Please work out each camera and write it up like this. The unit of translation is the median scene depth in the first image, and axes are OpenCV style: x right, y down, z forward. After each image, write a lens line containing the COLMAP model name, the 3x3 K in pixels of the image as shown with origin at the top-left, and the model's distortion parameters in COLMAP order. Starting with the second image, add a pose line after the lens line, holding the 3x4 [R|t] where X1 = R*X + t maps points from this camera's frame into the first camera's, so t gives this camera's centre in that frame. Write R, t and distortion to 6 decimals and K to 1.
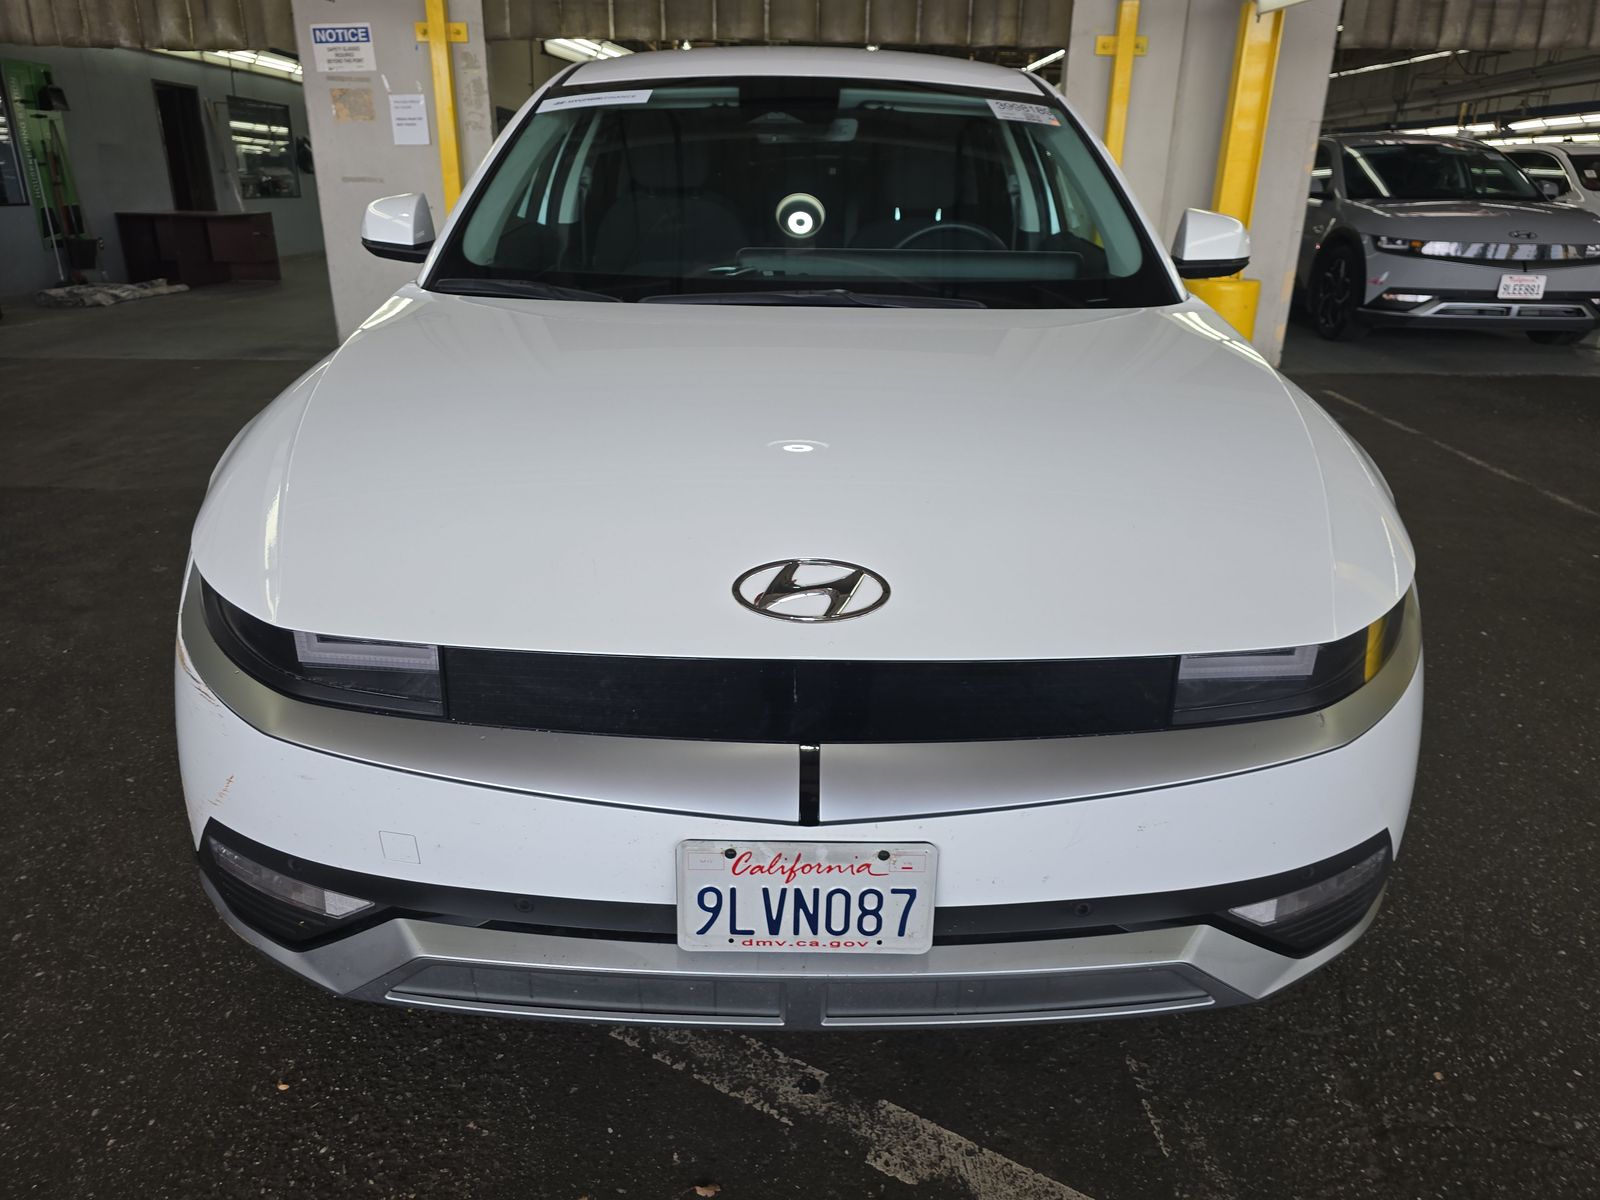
lens RADIAL K [[1052.2, 0, 800.0], [0, 1052.2, 600.0], [0, 0, 1]] dist [-0.000496, -0.007142]
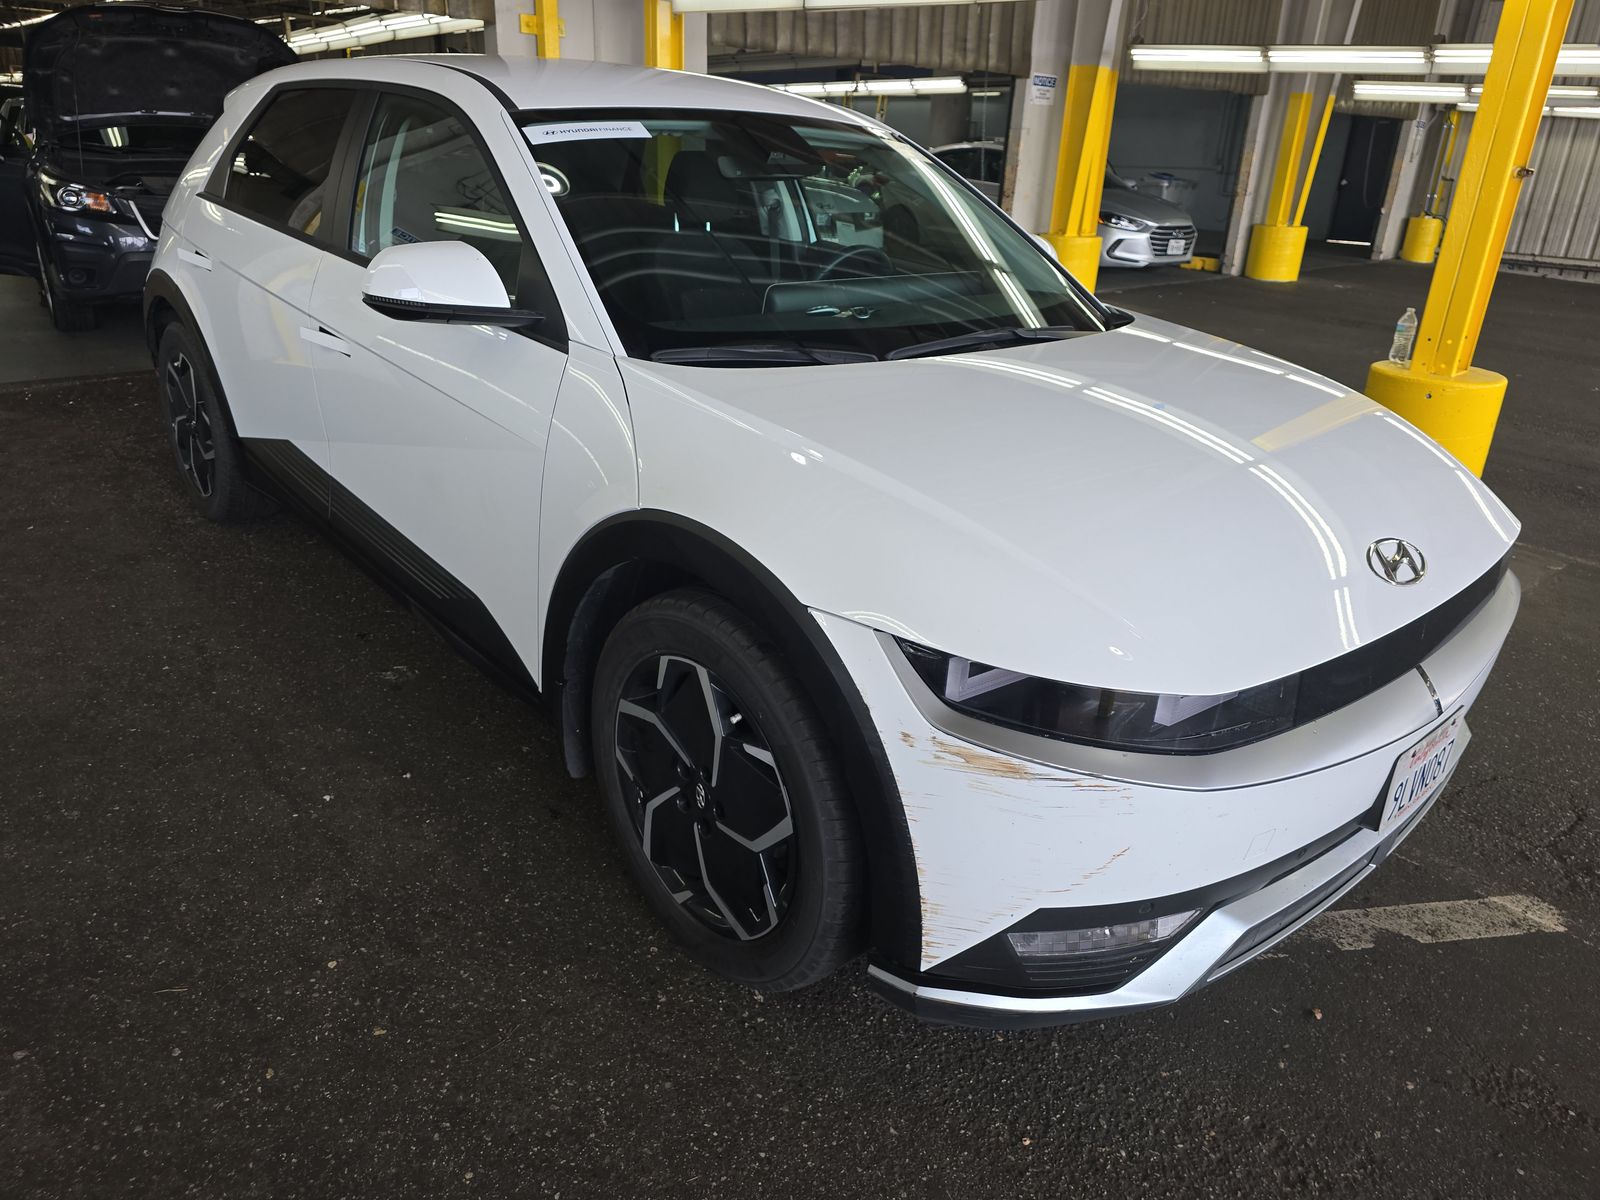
lens RADIAL K [[1052.2, 0, 800.0], [0, 1052.2, 600.0], [0, 0, 1]] dist [-0.000496, -0.007142]
pose [[0.756370, -0.238862, 0.608975, -0.558210], [0.211314, 0.970256, 0.118109, -0.112683], [-0.619073, 0.039350, 0.784347, 0.136164]]
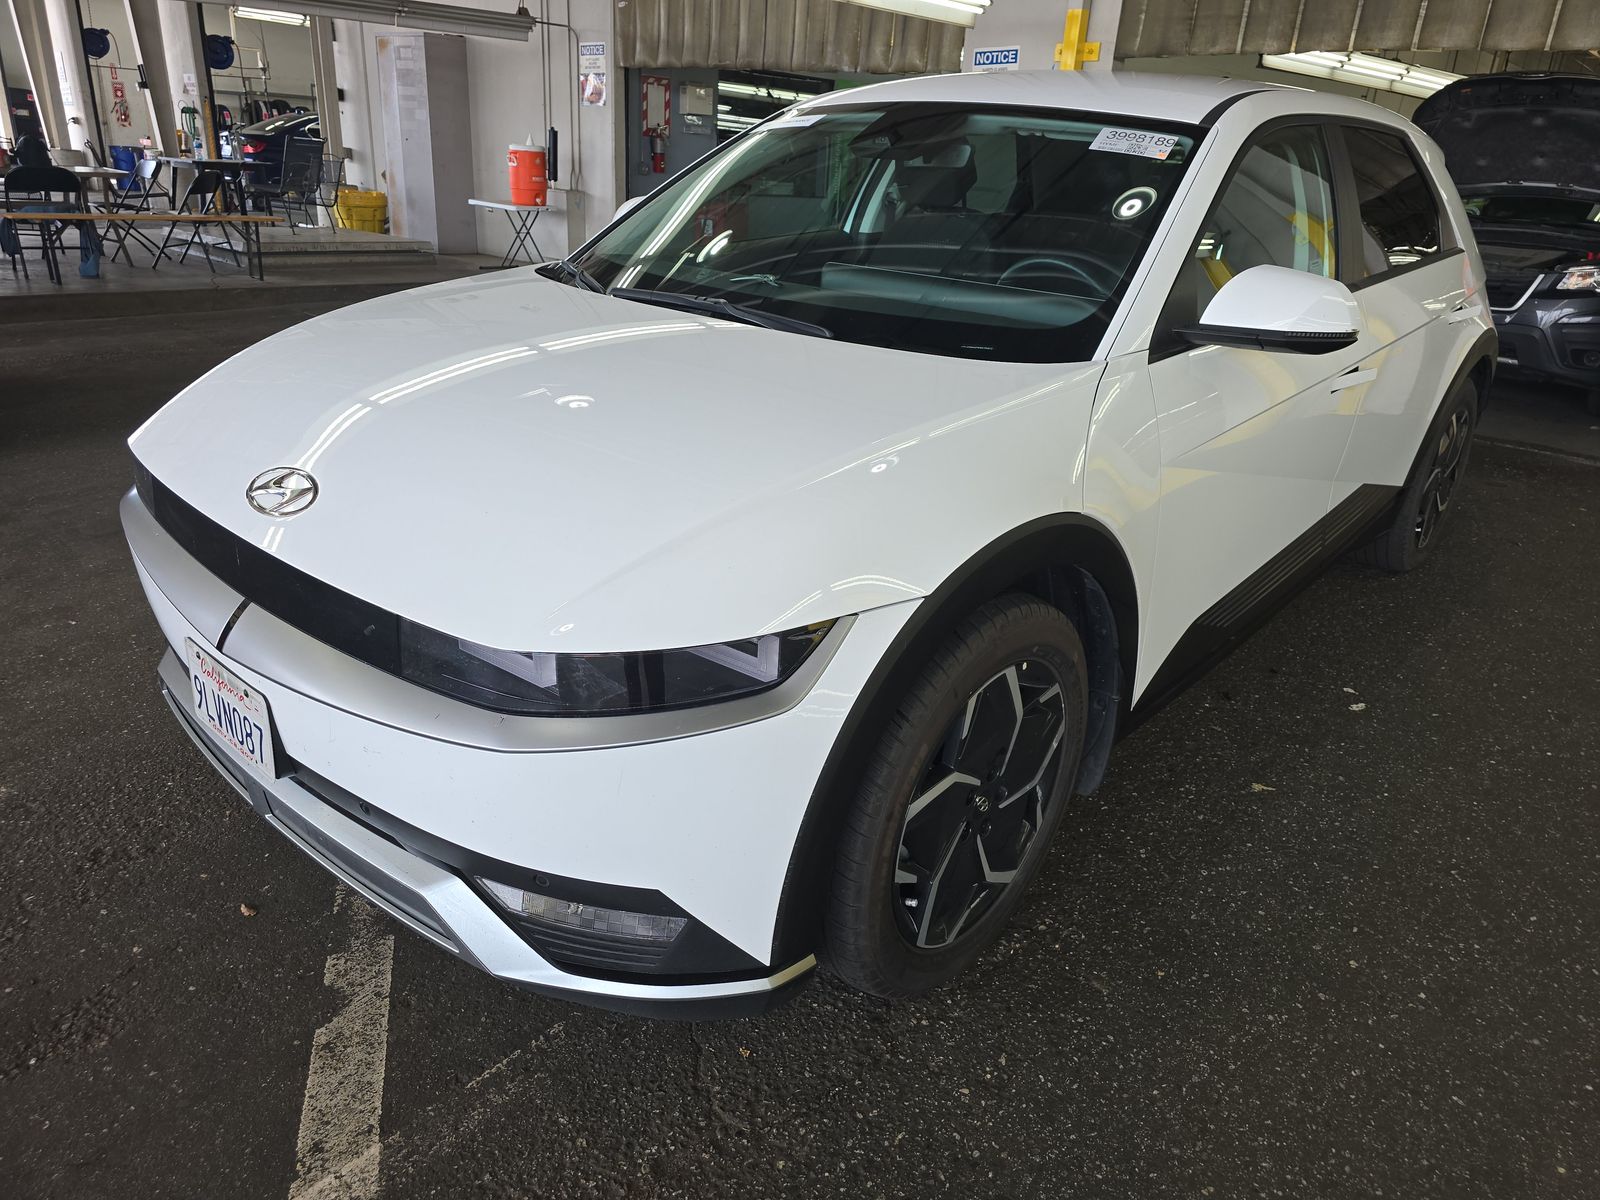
lens RADIAL K [[1052.2, 0, 800.0], [0, 1052.2, 600.0], [0, 0, 1]] dist [-0.000496, -0.007142]
pose [[0.747920, 0.279722, -0.601973, 0.499161], [-0.285103, 0.954335, 0.089230, -0.069281], [0.599443, 0.104887, 0.793515, 0.122900]]
